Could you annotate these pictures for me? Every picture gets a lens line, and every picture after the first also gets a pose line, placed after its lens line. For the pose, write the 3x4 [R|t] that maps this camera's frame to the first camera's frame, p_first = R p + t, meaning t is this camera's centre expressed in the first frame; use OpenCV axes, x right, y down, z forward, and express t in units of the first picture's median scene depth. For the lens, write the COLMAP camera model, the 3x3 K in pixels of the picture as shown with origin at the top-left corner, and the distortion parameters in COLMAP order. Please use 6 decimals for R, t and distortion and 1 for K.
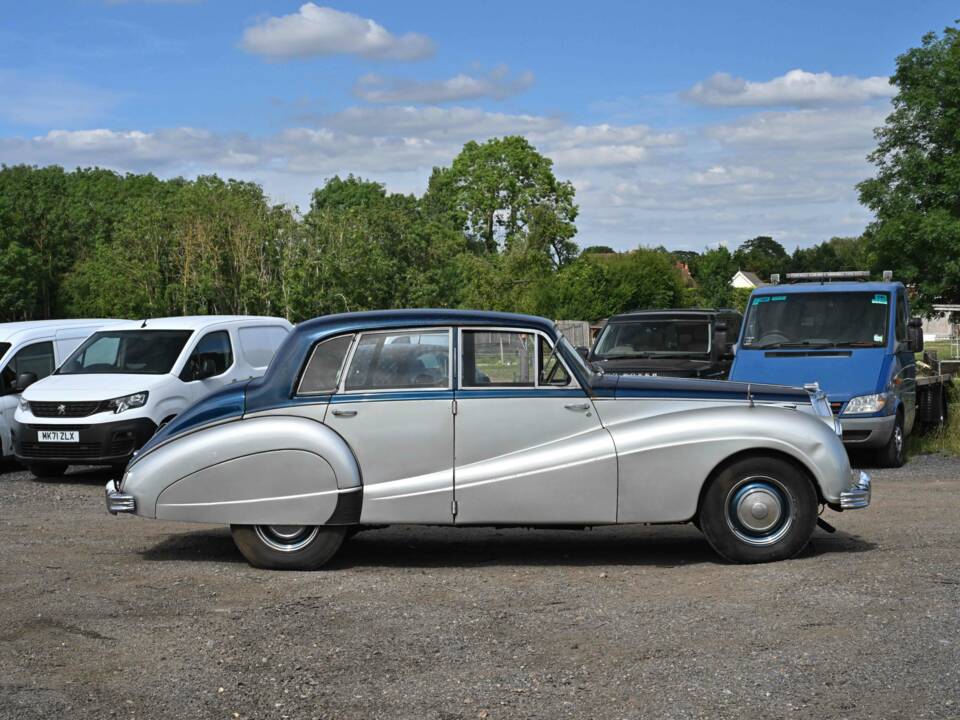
lens RADIAL K [[2791.9, 0, 480.0], [0, 2791.9, 360.0], [0, 0, 1]] dist [0.023581, -0.110915]
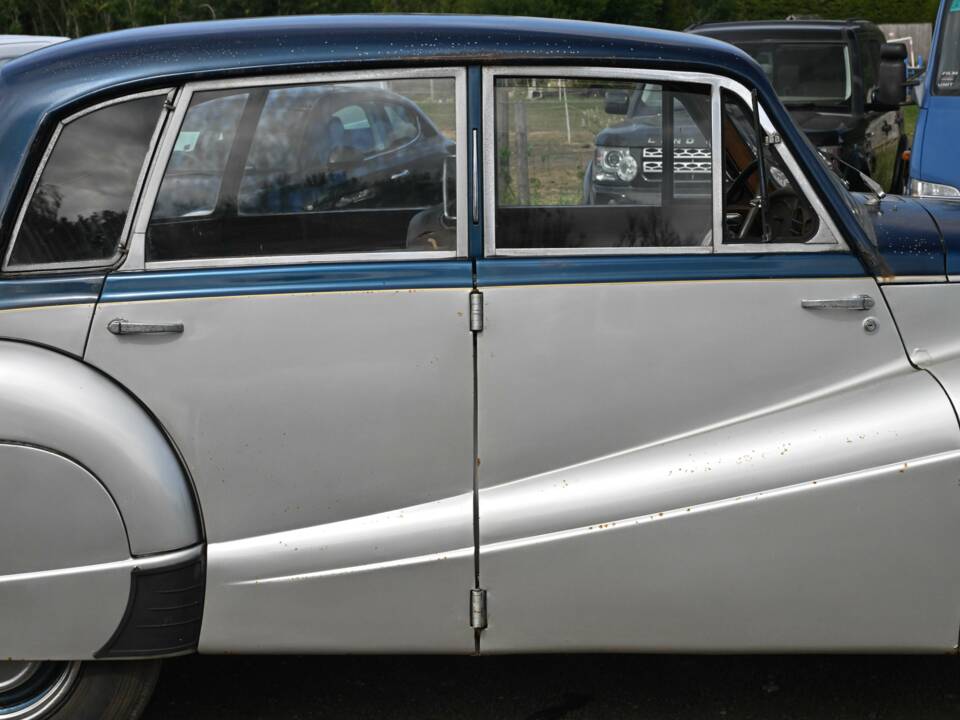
lens RADIAL K [[2198.6, 0, 479.2], [0, 2198.6, 405.7], [0, 0, 1]] dist [-0.007522, 0.183650]
pose [[0.998210, -0.013609, 0.058238, -0.024100], [0.004655, 0.988493, 0.151197, -0.011583], [-0.059626, -0.150655, 0.986787, 0.736839]]
